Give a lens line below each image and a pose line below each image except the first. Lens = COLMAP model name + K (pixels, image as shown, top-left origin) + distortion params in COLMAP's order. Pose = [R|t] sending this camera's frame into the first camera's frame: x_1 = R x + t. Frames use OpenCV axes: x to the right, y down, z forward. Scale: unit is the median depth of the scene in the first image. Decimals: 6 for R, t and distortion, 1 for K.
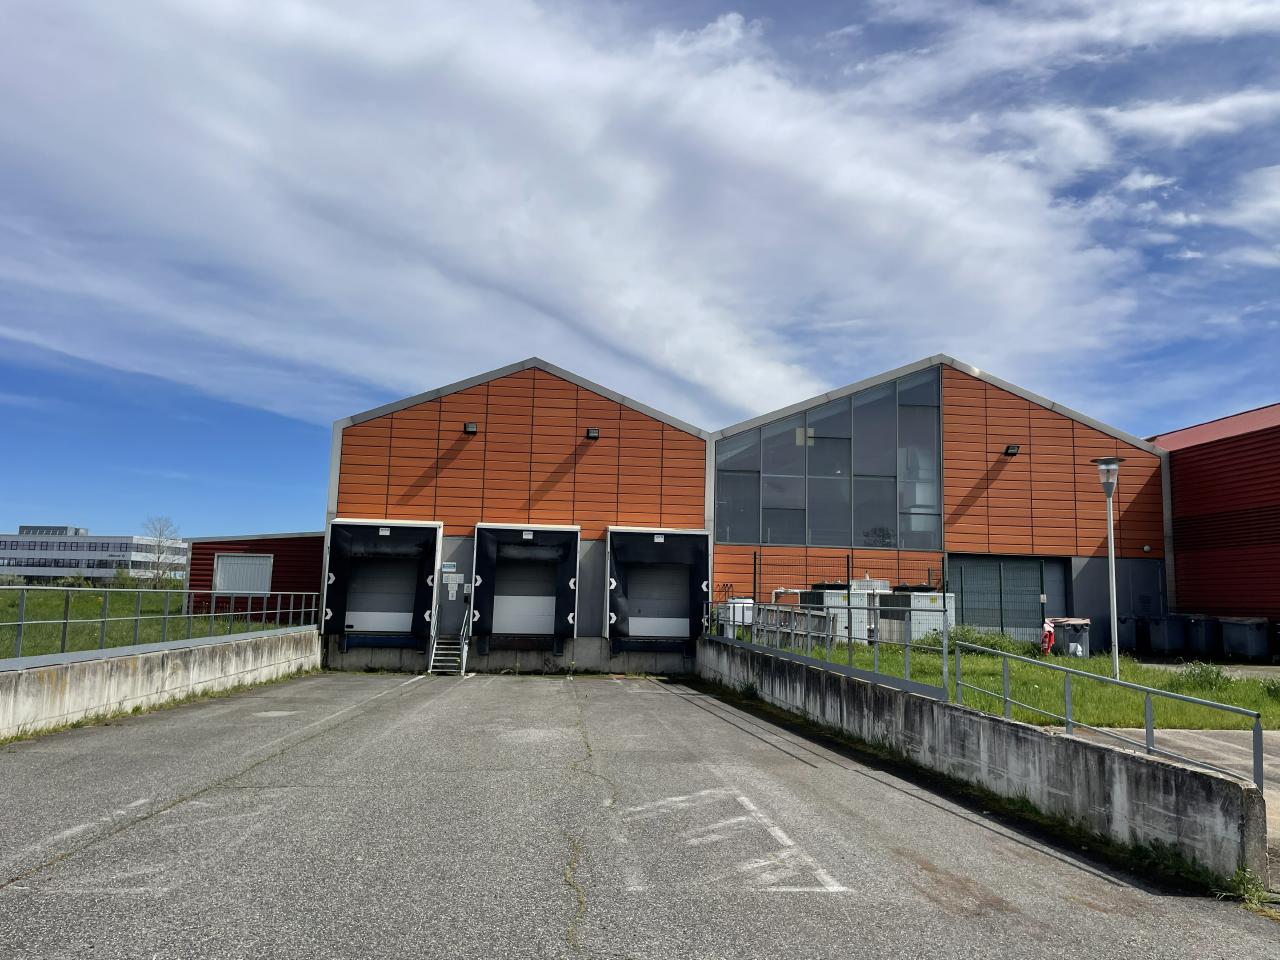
lens RADIAL K [[984.5, 0, 640.0], [0, 984.5, 480.0], [0, 0, 1]] dist [0.099508, -0.152274]
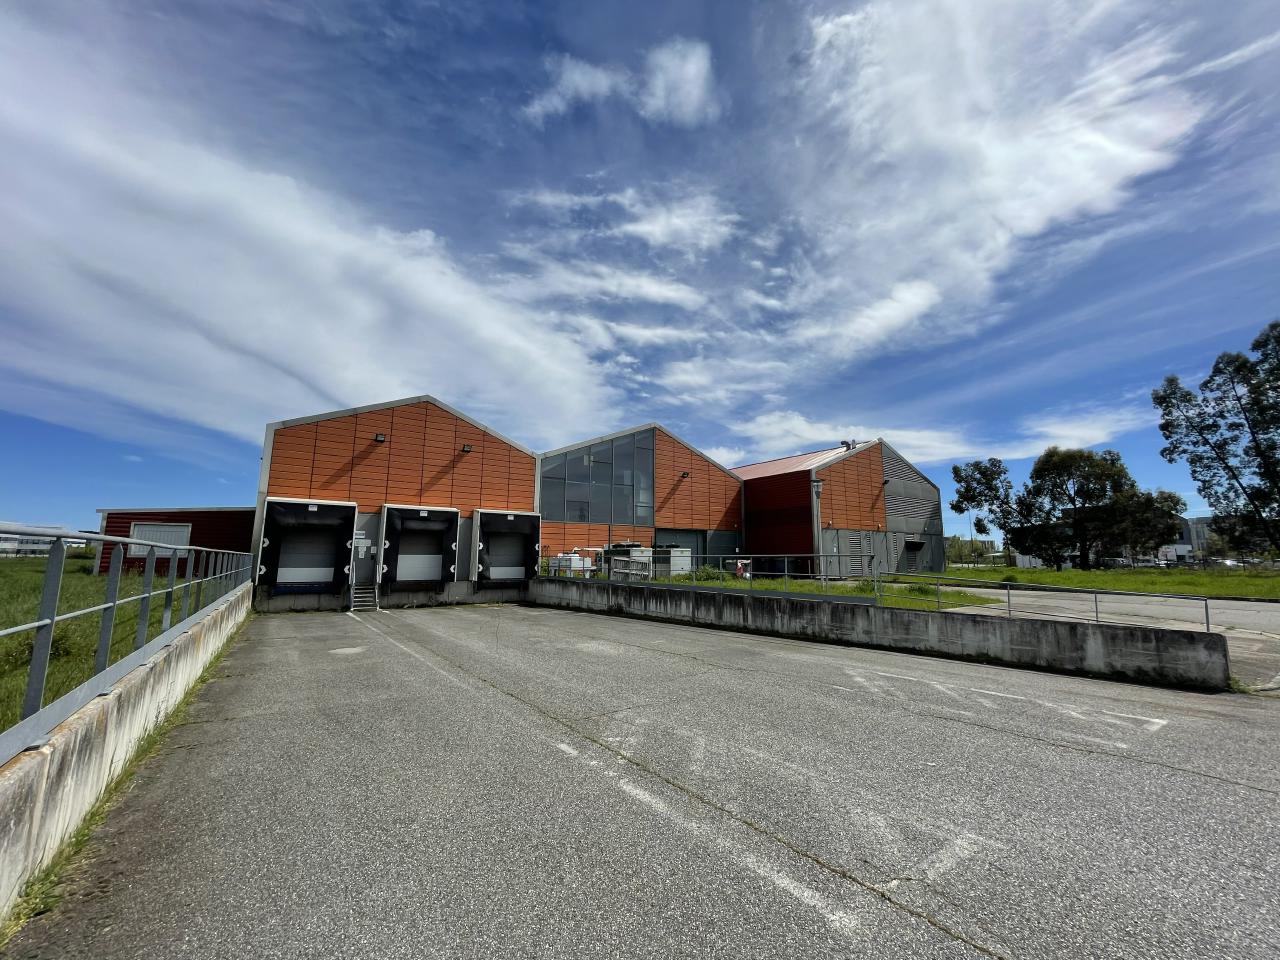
lens RADIAL K [[517.6, 0, 646.9], [0, 517.6, 482.0], [0, 0, 1]] dist [-0.026196, 0.008051]
pose [[0.861374, 0.051997, 0.505304, -0.205666], [-0.042489, 0.998636, -0.030333, 0.016966], [-0.506192, 0.004659, 0.862408, 0.154066]]
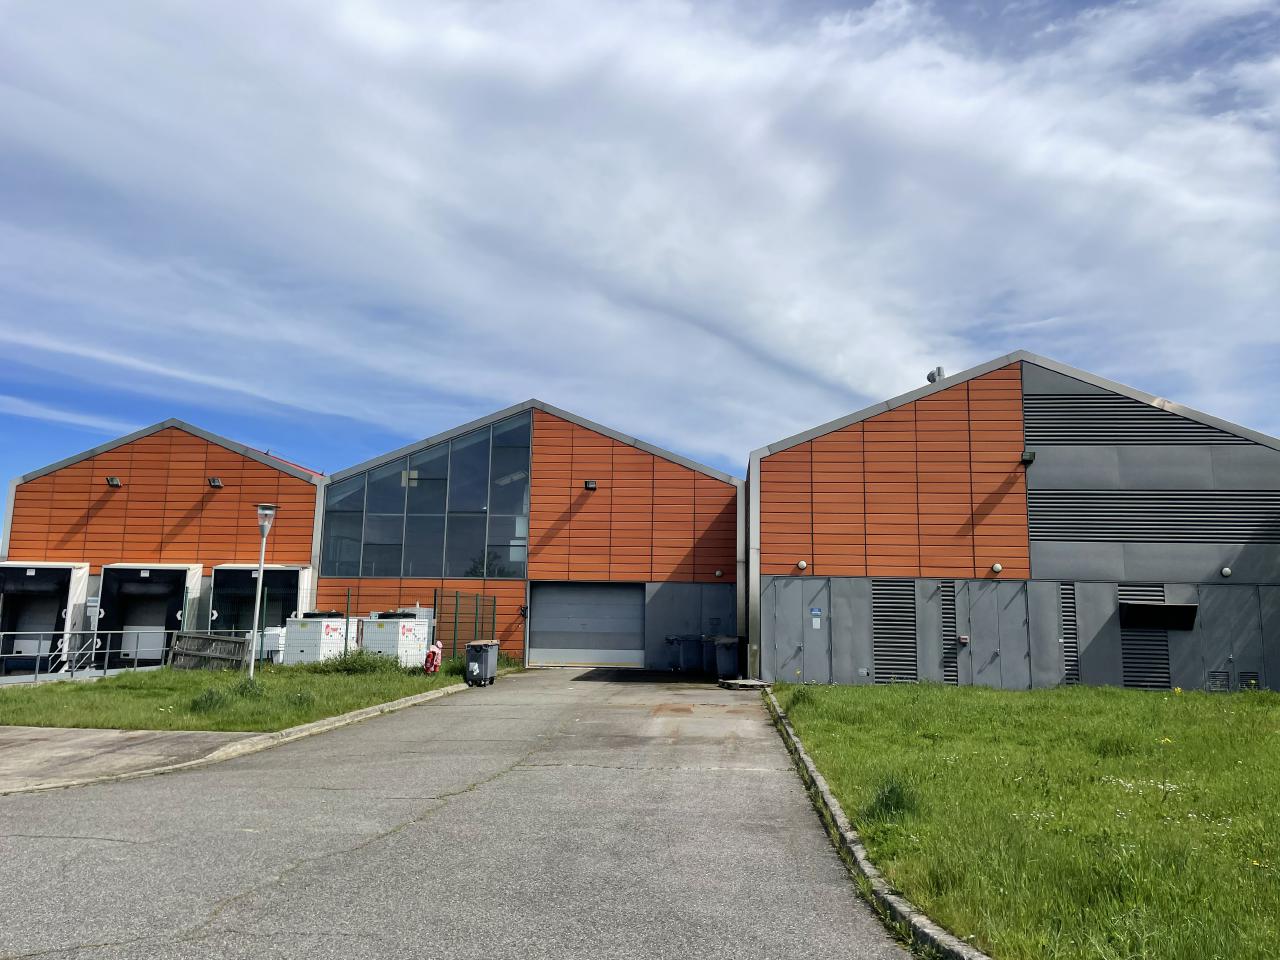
lens RADIAL K [[1079.1, 0, 640.0], [0, 1079.1, 480.0], [0, 0, 1]] dist [0.167780, -0.303340]
pose [[0.981406, -0.032579, -0.189161, 0.658847], [0.027292, 0.999162, -0.030488, 0.001809], [0.189996, 0.024758, 0.981473, -0.147571]]
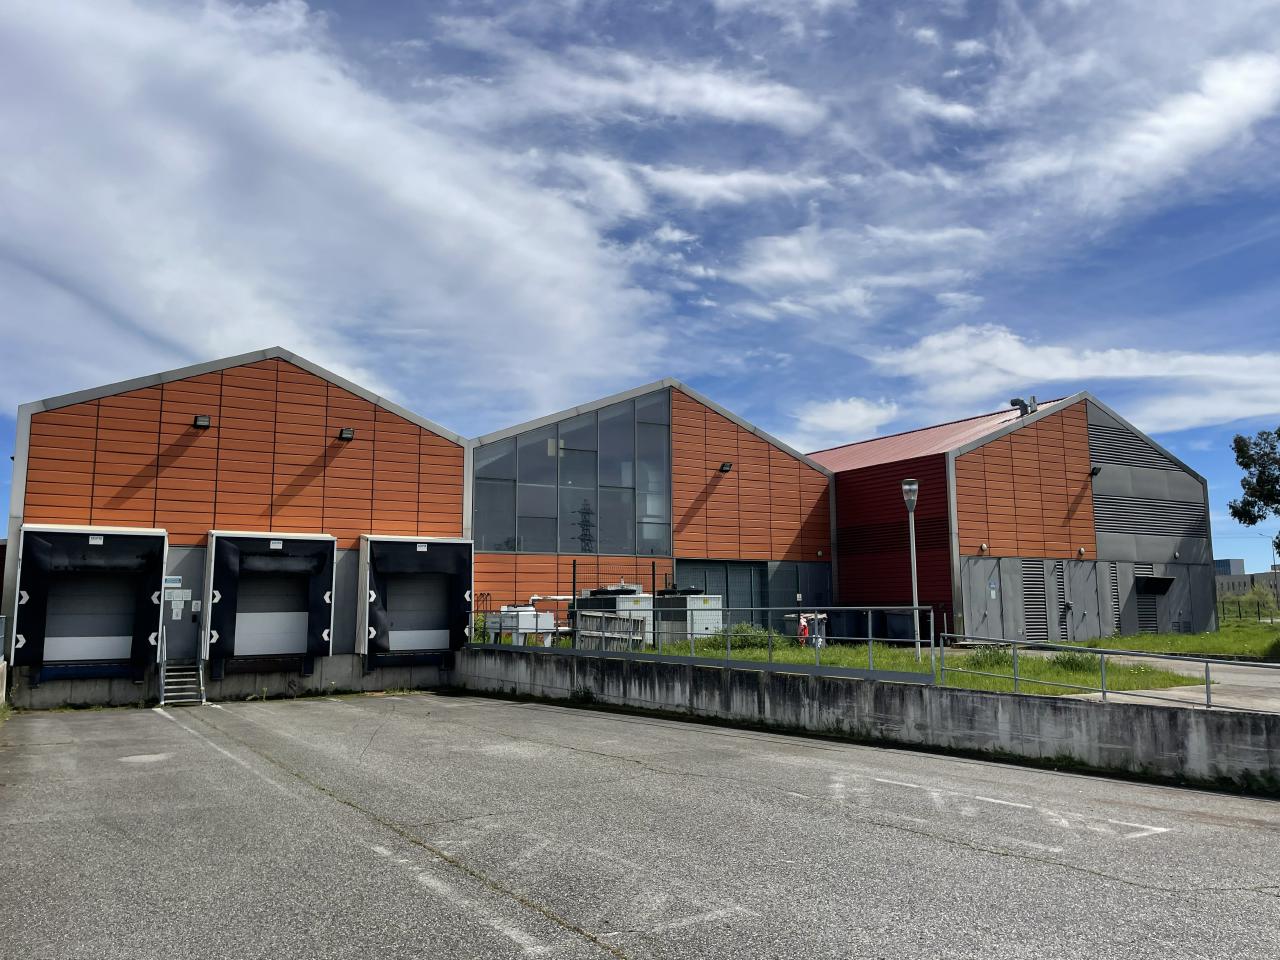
lens RADIAL K [[973.4, 0, 658.8], [0, 973.4, 481.6], [0, 0, 1]] dist [0.055788, -0.094168]
pose [[0.891888, 0.026246, 0.451495, -0.195293], [-0.023197, 0.999655, -0.012288, 0.001553], [-0.451662, 0.000486, 0.892189, 0.044237]]
